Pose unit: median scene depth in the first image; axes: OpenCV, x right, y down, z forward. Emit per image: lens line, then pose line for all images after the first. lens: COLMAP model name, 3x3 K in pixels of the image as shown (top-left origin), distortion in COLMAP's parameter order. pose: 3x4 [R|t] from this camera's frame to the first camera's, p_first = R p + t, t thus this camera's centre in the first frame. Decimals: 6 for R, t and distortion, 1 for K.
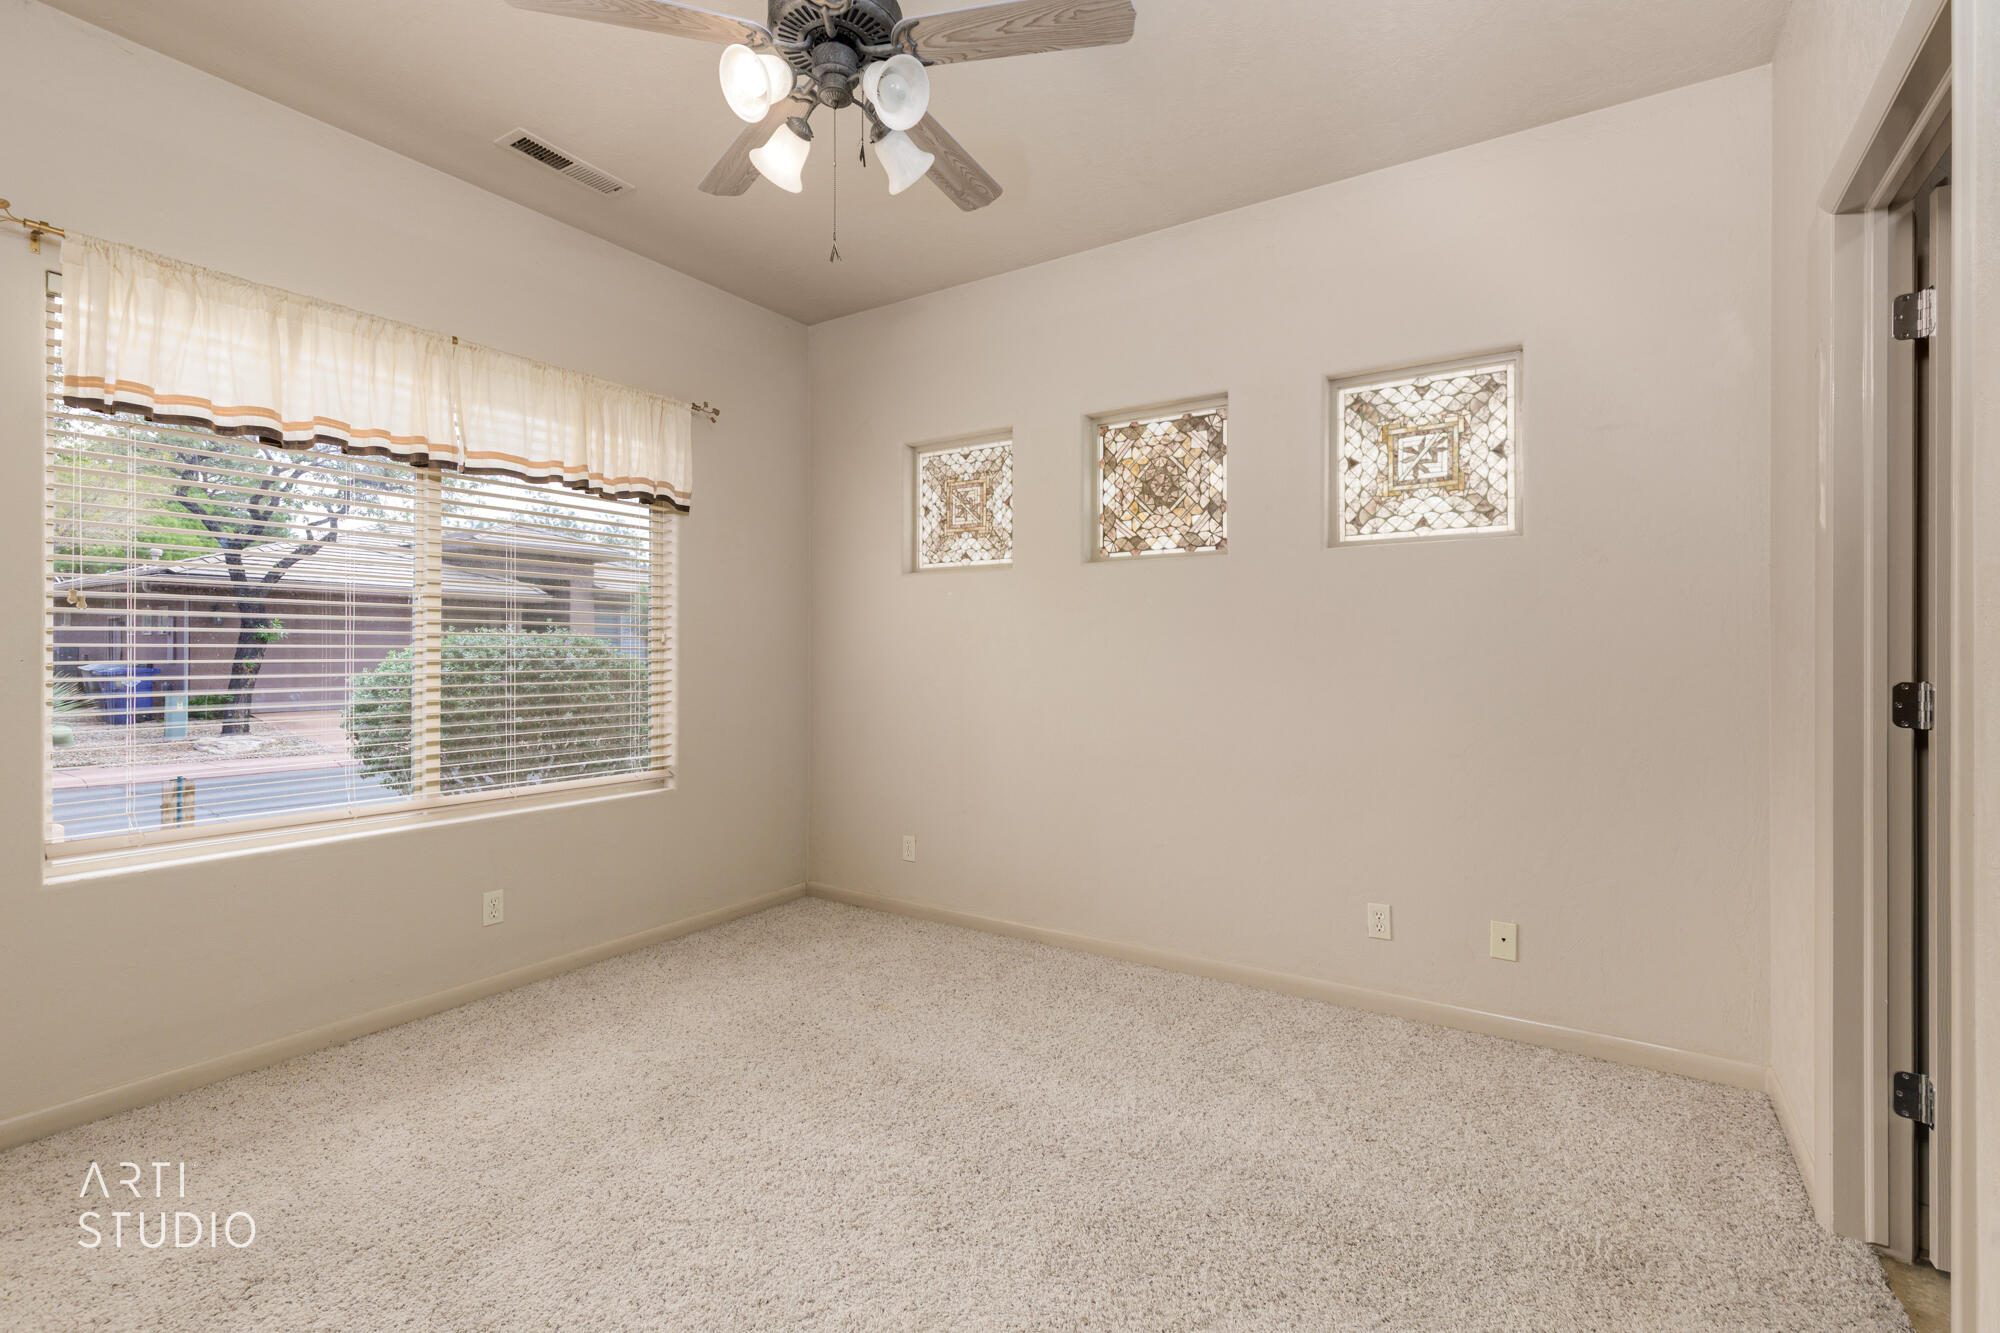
lens RADIAL K [[894.1, 0, 994.6], [0, 894.1, 652.2], [0, 0, 1]] dist [0.000430, -0.000380]
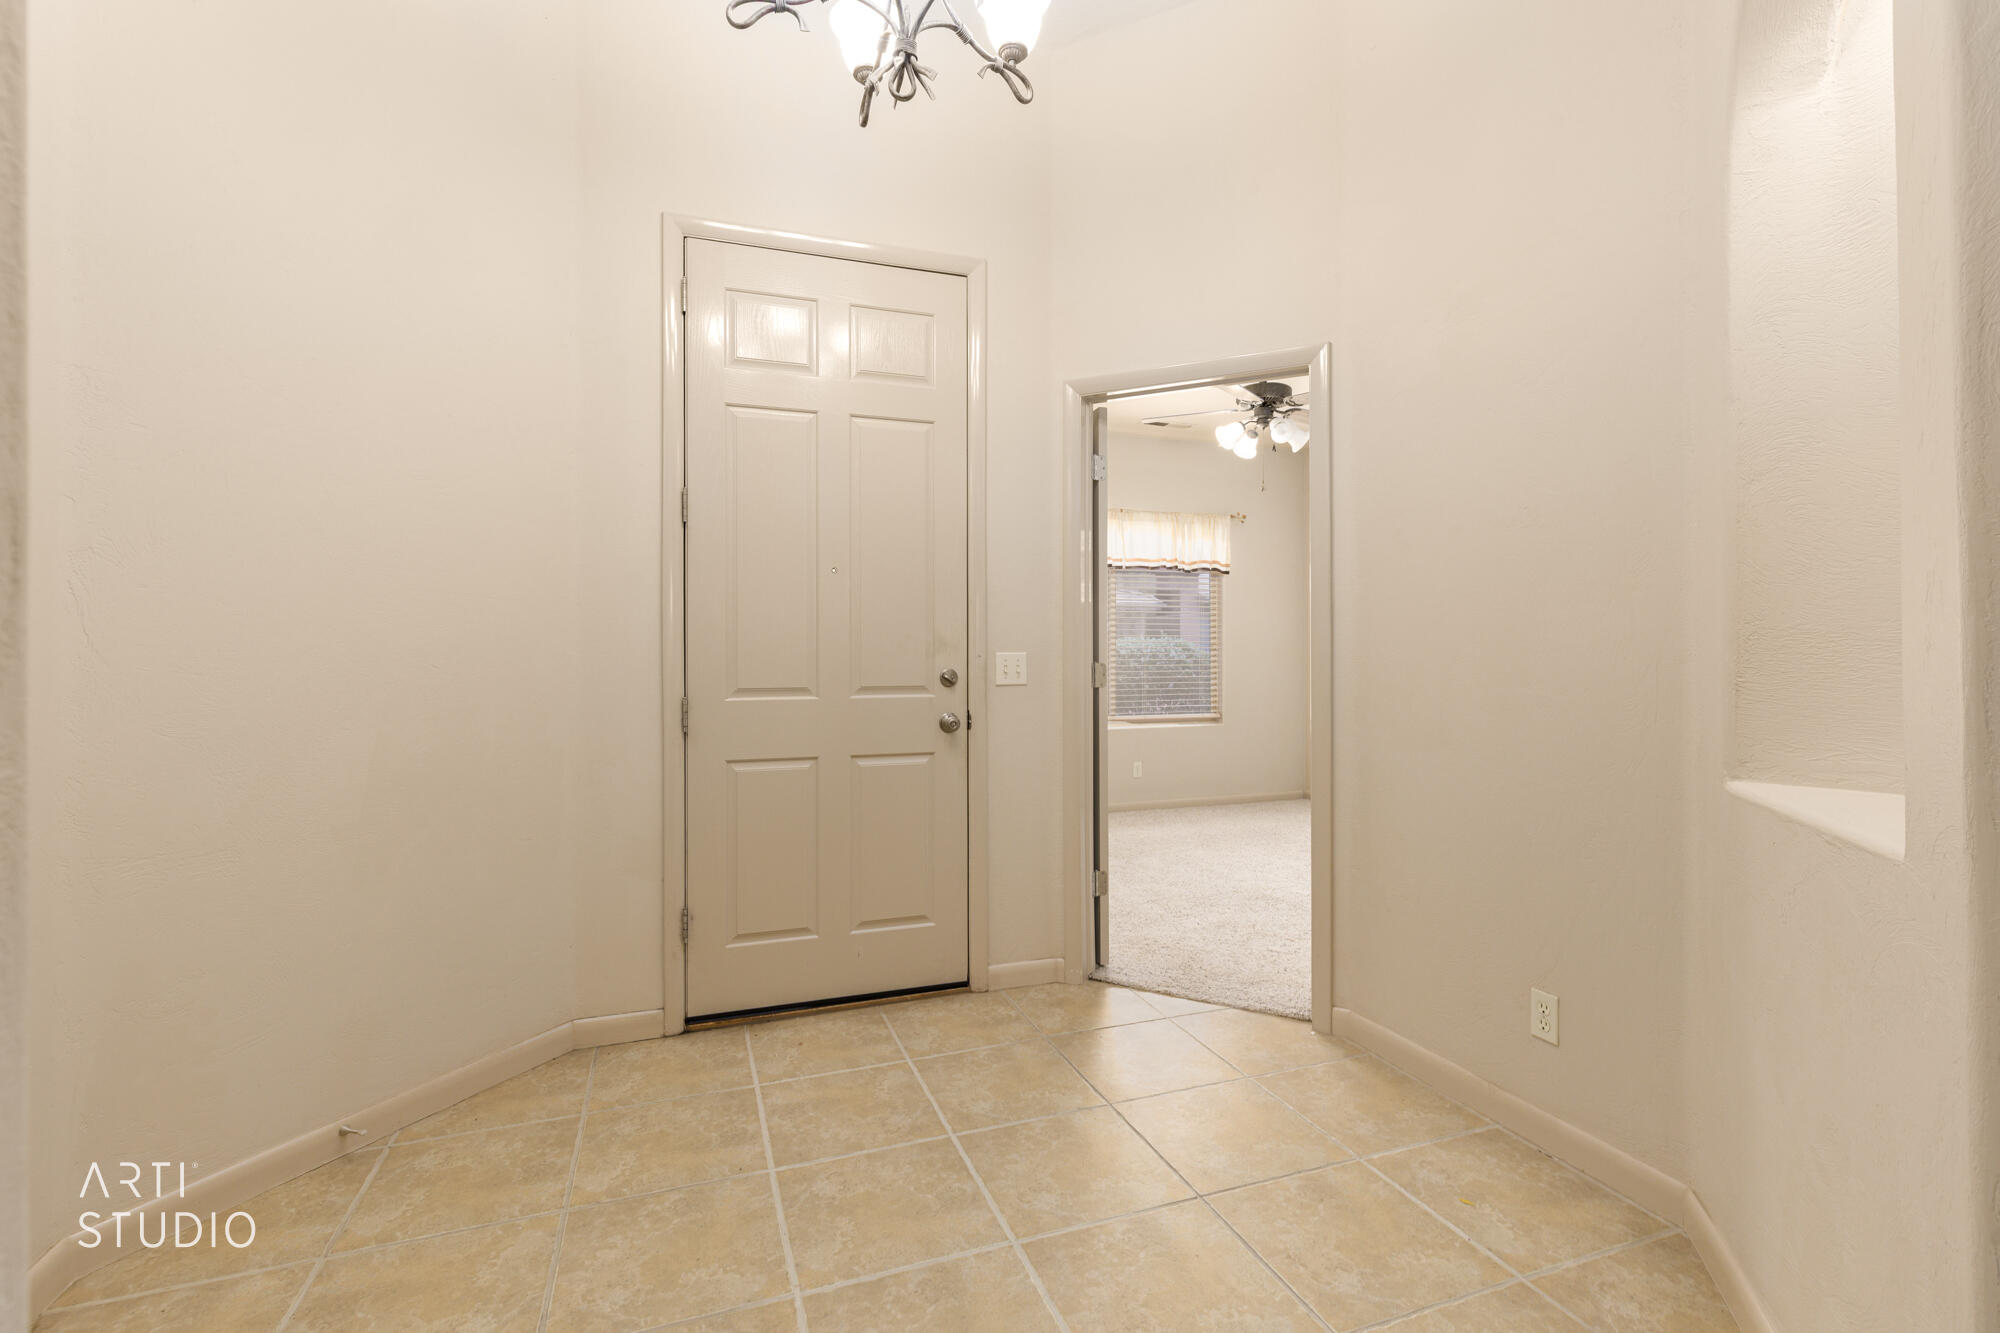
lens RADIAL K [[894.1, 0, 994.6], [0, 894.1, 652.2], [0, 0, 1]] dist [0.000430, -0.000380]
pose [[0.793110, -0.003138, -0.609070, 0.358817], [0.008082, 0.999953, 0.005372, -0.007950], [0.609025, -0.009183, 0.793098, -0.686763]]
